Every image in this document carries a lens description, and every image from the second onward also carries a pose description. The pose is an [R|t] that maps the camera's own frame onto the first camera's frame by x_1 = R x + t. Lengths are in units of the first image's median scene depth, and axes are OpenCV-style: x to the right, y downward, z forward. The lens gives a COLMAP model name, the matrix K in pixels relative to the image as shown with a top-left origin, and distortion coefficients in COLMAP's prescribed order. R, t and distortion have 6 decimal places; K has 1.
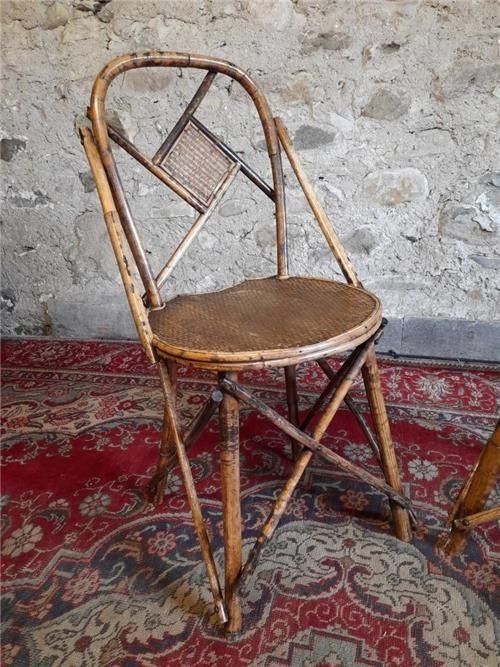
lens RADIAL K [[482.3, 0, 249.2], [0, 482.3, 331.2], [0, 0, 1]] dist [0.052084, -0.047058]
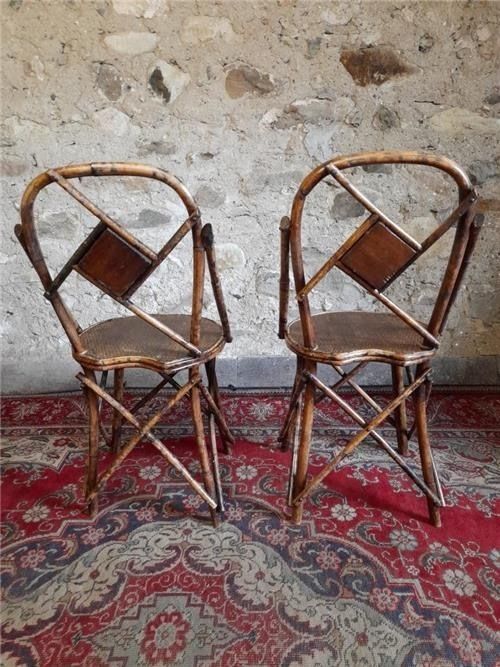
lens RADIAL K [[482.3, 0, 248.9], [0, 482.3, 331.6], [0, 0, 1]] dist [0.052084, -0.047058]
pose [[0.965571, -0.050513, 0.255189, 0.044393], [0.073447, 0.993992, -0.081150, 0.010734], [-0.249556, 0.097099, 0.963480, -0.282875]]
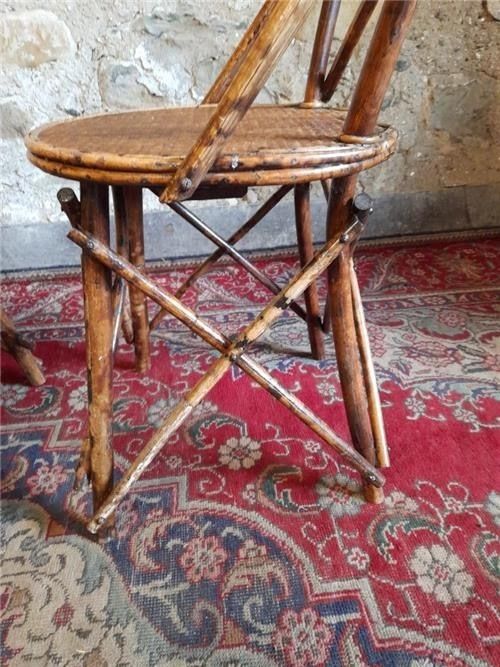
lens RADIAL K [[484.0, 0, 244.2], [0, 484.0, 328.8], [0, 0, 1]] dist [0.043636, -0.034762]
pose [[0.923025, -0.197942, 0.329915, 0.329764], [0.151458, 0.975205, 0.161358, 0.080911], [-0.353674, -0.098969, 0.930118, 0.170023]]
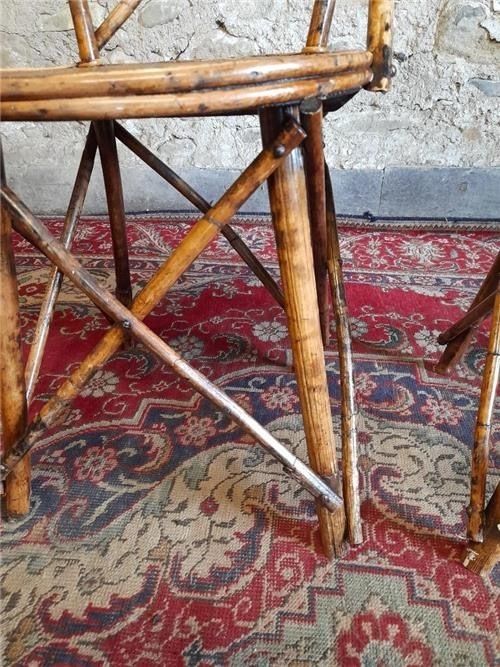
lens RADIAL K [[484.0, 0, 245.9], [0, 484.0, 328.5], [0, 0, 1]] dist [0.043636, -0.034762]
pose [[0.988745, -0.057426, 0.138153, -0.044648], [0.032274, 0.983529, 0.177847, 0.108437], [-0.146091, -0.171386, 0.974312, 0.268641]]
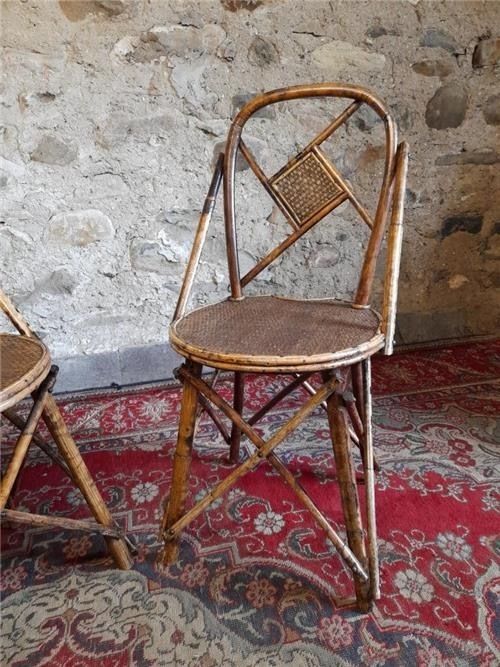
lens RADIAL K [[482.3, 0, 245.9], [0, 482.3, 332.1], [0, 0, 1]] dist [0.052084, -0.047058]
pose [[0.870628, -0.165264, 0.463352, 0.108958], [0.190126, 0.981734, -0.007087, -0.007395], [-0.453717, 0.094265, 0.886146, -0.063007]]
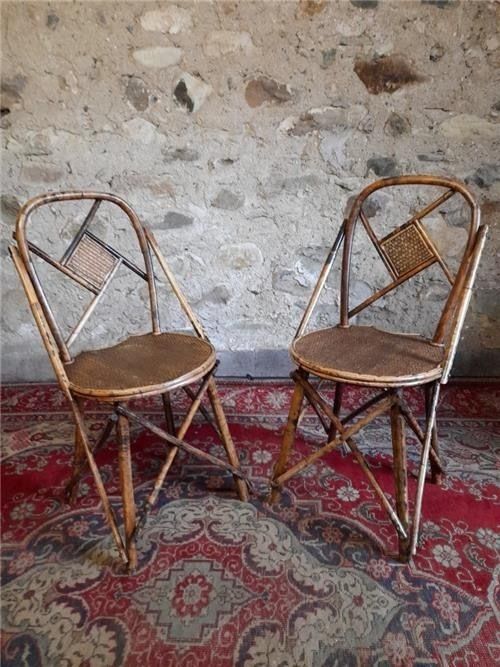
lens RADIAL K [[482.3, 0, 251.9], [0, 482.3, 333.0], [0, 0, 1]] dist [0.052084, -0.047058]
pose [[0.974017, -0.057784, 0.218980, 0.026332], [0.067215, 0.997094, -0.035862, -0.034764], [-0.216271, 0.049649, 0.975070, -0.405551]]
